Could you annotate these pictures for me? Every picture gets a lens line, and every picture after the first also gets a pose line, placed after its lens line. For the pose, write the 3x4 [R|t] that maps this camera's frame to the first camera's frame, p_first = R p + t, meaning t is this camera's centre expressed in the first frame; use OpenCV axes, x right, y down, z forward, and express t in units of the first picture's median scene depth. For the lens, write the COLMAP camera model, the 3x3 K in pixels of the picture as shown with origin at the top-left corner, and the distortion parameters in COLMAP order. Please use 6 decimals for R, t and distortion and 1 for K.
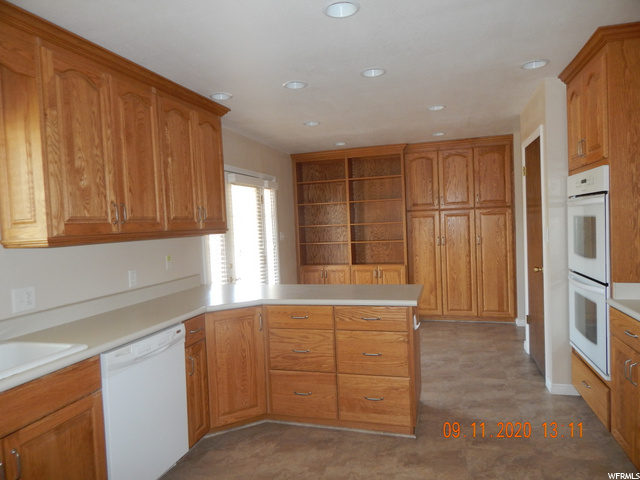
lens RADIAL K [[425.3, 0, 329.4], [0, 425.3, 236.3], [0, 0, 1]] dist [0.010253, -0.010476]
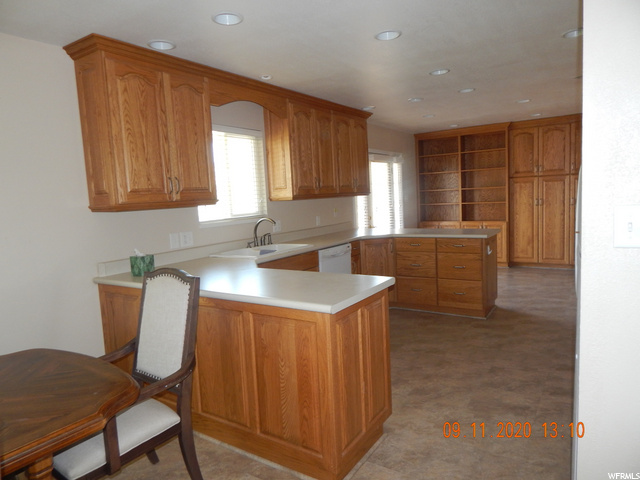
lens RADIAL K [[425.3, 0, 323.3], [0, 425.3, 234.8], [0, 0, 1]] dist [0.010253, -0.010476]
pose [[0.953398, 0.024819, -0.300692, 0.087110], [-0.001795, 0.997060, 0.076609, 0.024708], [0.301709, -0.072499, 0.950639, -0.691439]]
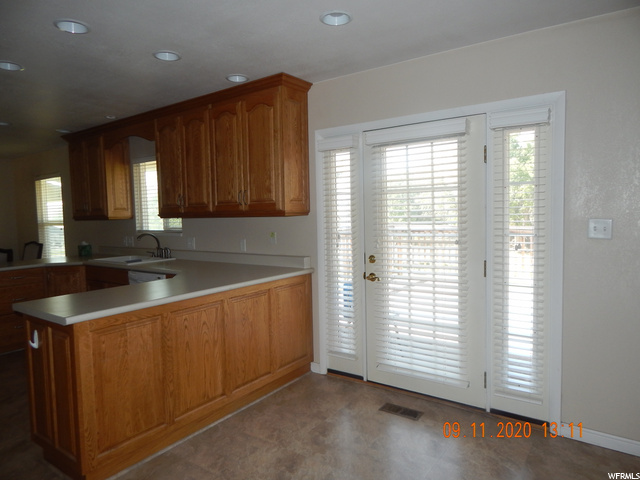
lens RADIAL K [[425.3, 0, 326.3], [0, 425.3, 238.2], [0, 0, 1]] dist [0.010253, -0.010476]
pose [[-0.341895, 0.117068, -0.932418, 0.759177], [0.015288, 0.992772, 0.119040, -0.085423], [0.939614, 0.026444, -0.341213, 1.812103]]
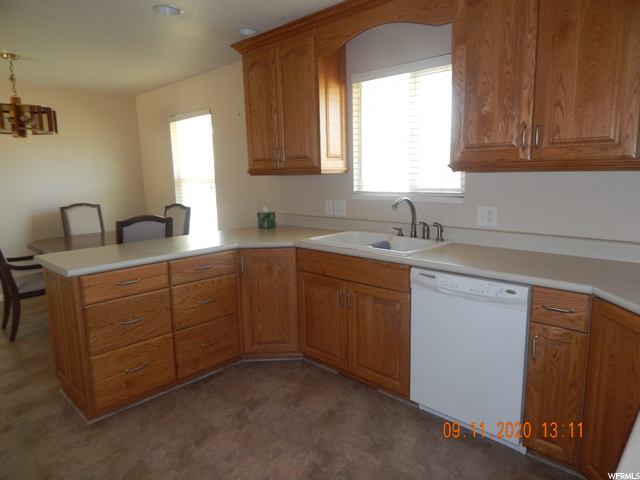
lens RADIAL K [[425.3, 0, 320.7], [0, 425.3, 236.2], [0, 0, 1]] dist [0.010253, -0.010476]
pose [[-0.474017, 0.190460, -0.859670, 0.395498], [0.016887, 0.978113, 0.207390, -0.037025], [0.880354, 0.083789, -0.466858, 0.900723]]
